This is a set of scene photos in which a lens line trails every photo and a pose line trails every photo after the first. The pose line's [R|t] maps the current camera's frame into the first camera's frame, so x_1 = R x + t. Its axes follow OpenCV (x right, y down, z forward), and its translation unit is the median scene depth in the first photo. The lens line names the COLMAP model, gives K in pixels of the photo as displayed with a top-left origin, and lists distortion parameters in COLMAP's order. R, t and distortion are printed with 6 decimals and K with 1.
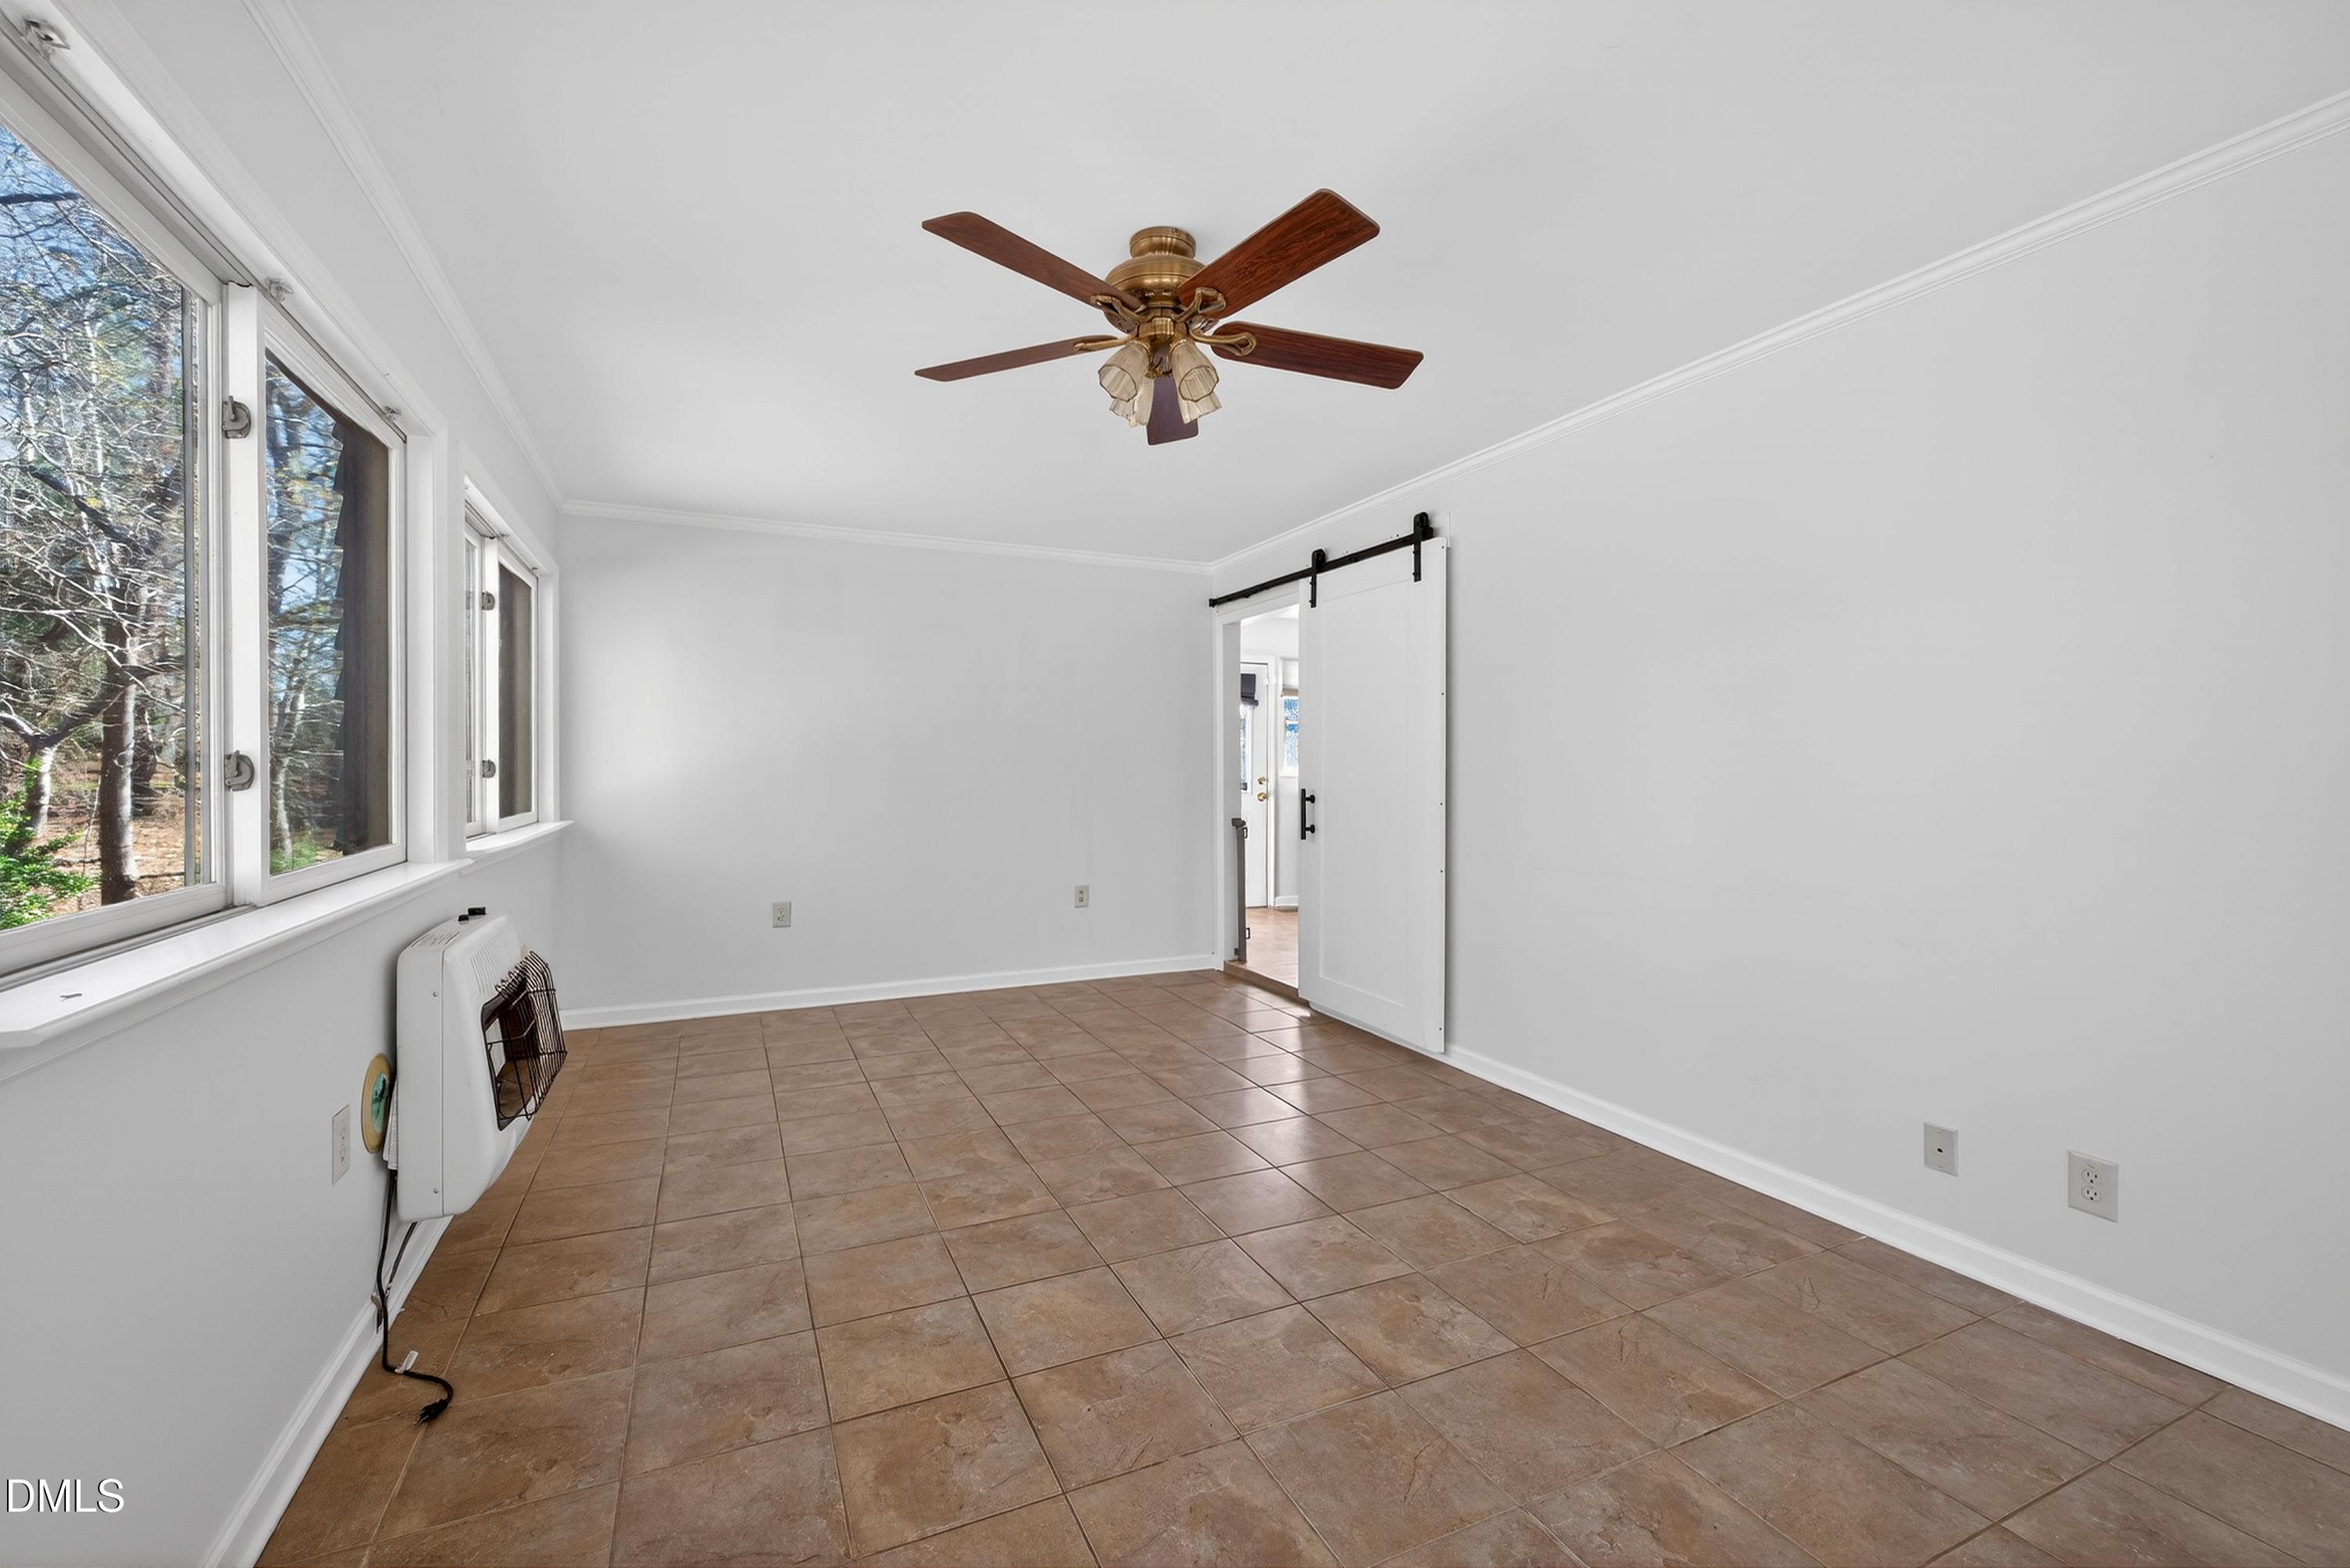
lens RADIAL K [[997.2, 0, 1177.6], [0, 997.2, 791.6], [0, 0, 1]] dist [0.000160, -0.000180]
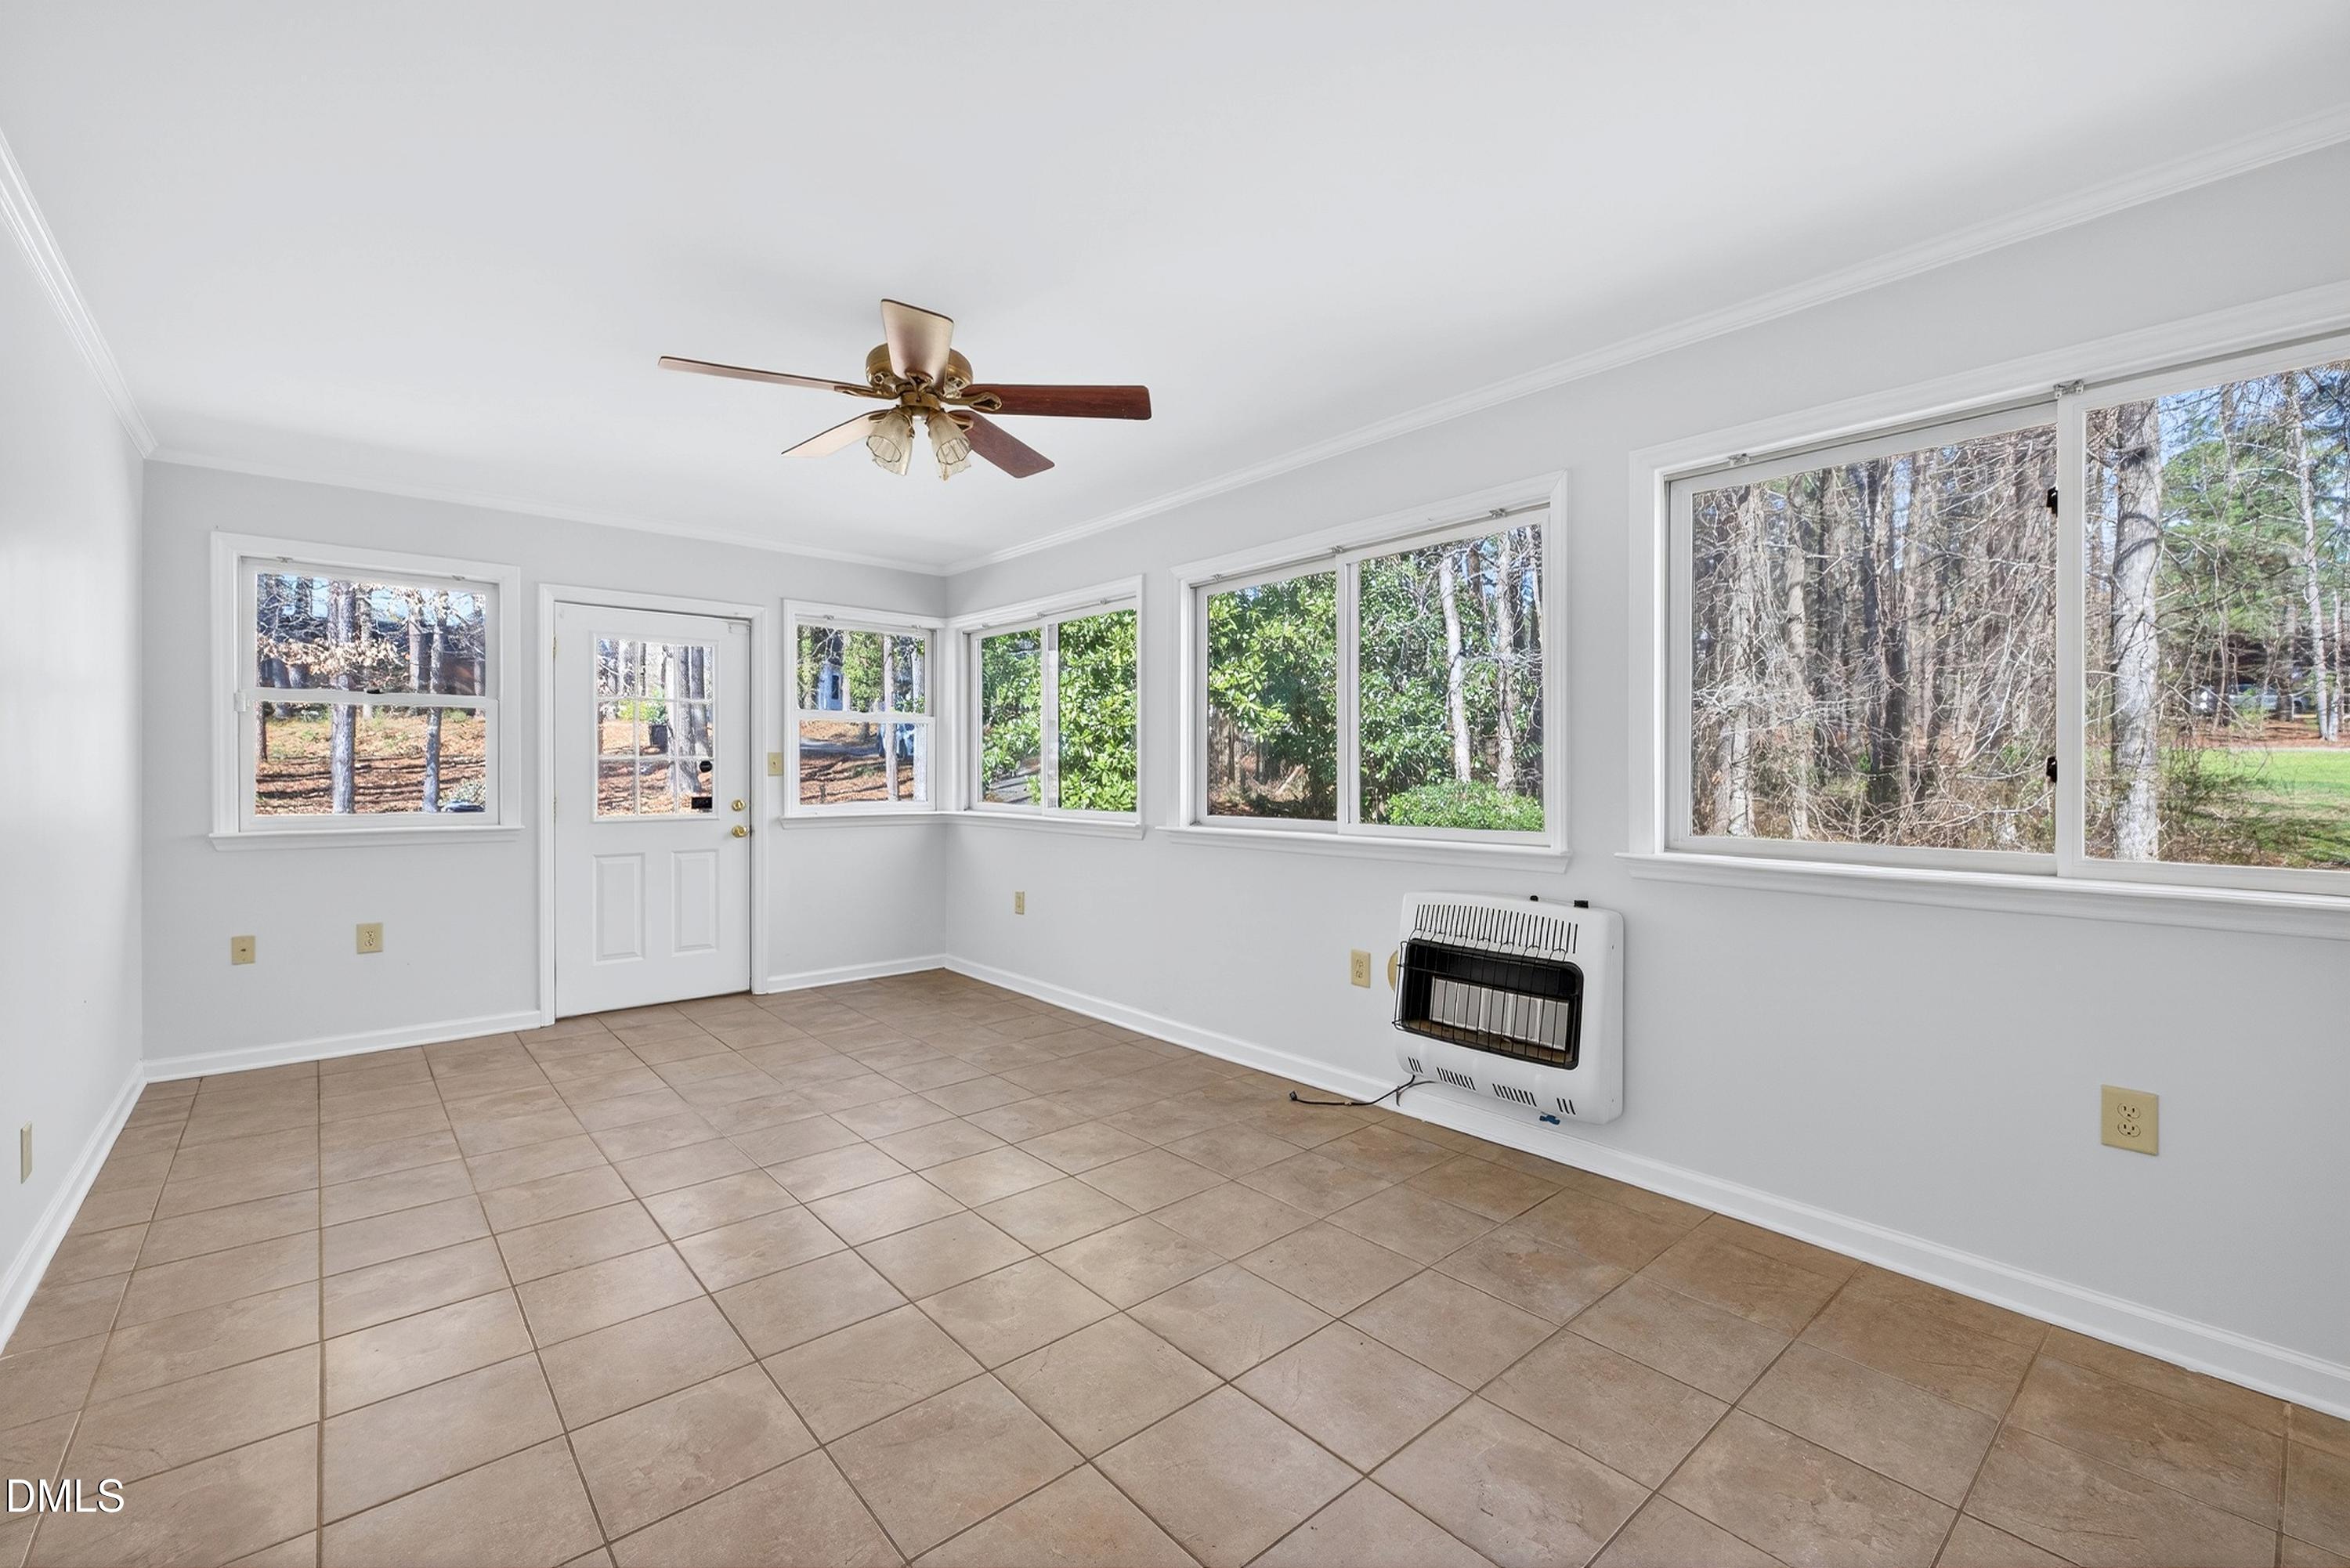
lens RADIAL K [[987.1, 0, 1174.6], [0, 987.1, 774.4], [0, 0, 1]] dist [0.000157, -0.000141]
pose [[-0.961946, -0.003308, -0.273221, 0.013522], [-0.009818, 0.999699, 0.022464, -0.044970], [0.273064, 0.024292, -0.961689, 2.134054]]
